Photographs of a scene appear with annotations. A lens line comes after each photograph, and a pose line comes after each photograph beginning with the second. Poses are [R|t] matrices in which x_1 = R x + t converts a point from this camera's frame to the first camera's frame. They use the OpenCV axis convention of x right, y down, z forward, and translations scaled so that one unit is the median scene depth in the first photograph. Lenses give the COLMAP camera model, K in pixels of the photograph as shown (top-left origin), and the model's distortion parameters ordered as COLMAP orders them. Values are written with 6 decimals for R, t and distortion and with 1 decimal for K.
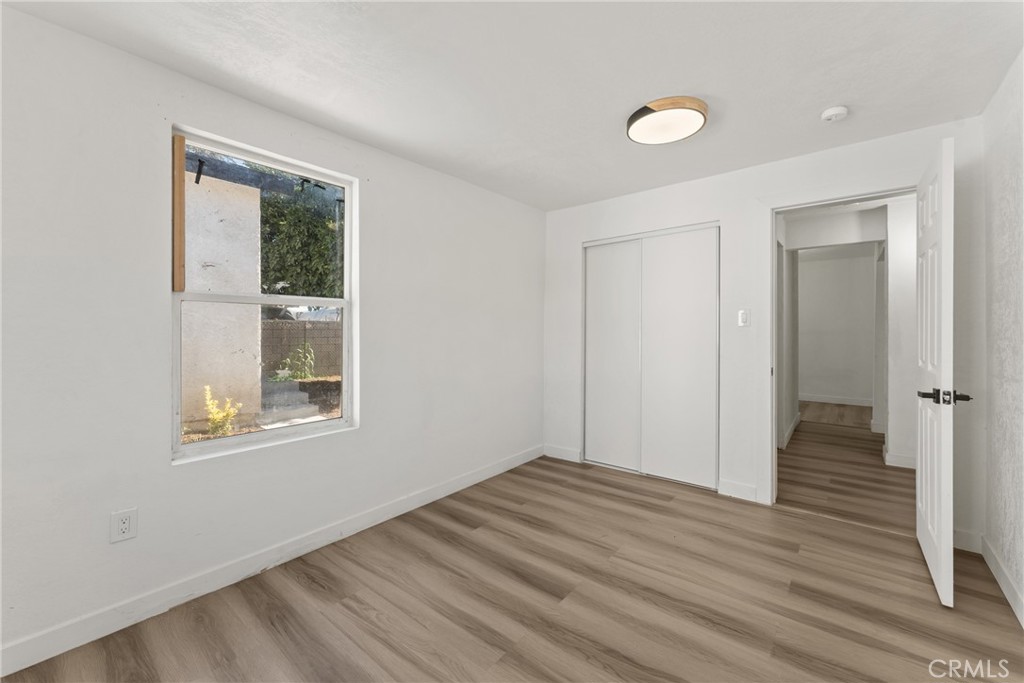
lens RADIAL K [[414.3, 0, 514.6], [0, 414.3, 335.1], [0, 0, 1]] dist [0.004786, -0.000160]
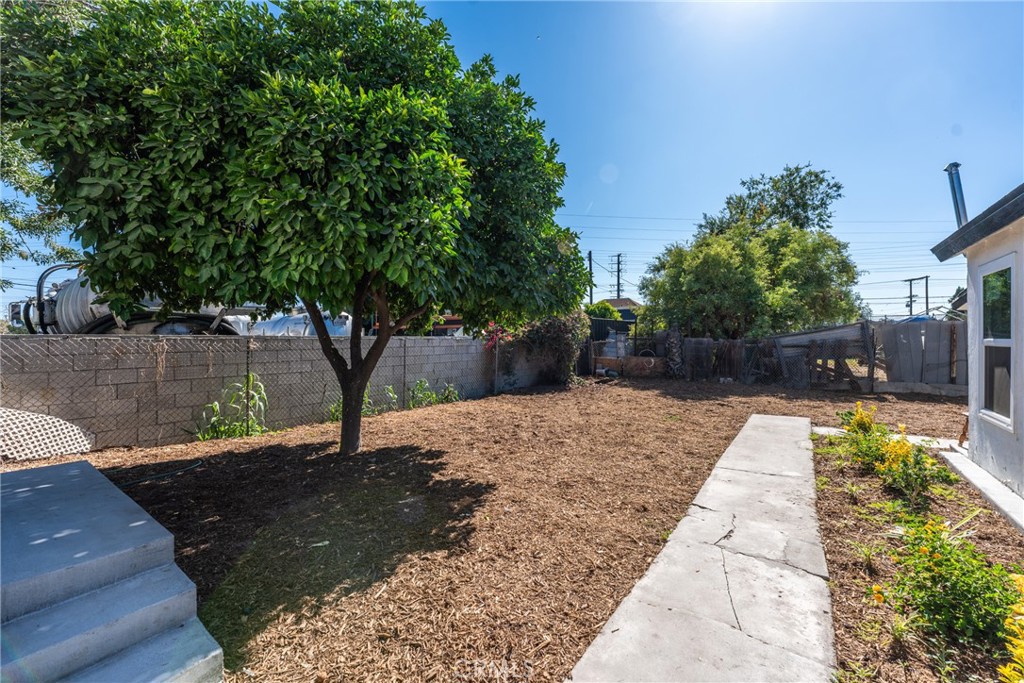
lens RADIAL K [[414.3, 0, 510.6], [0, 414.3, 342.0], [0, 0, 1]] dist [0.004786, -0.000160]
pose [[0.999070, 0.002205, 0.043071, -0.226499], [-0.001628, 0.999908, -0.013432, -0.028408], [-0.043097, 0.013350, 0.998982, 0.569752]]
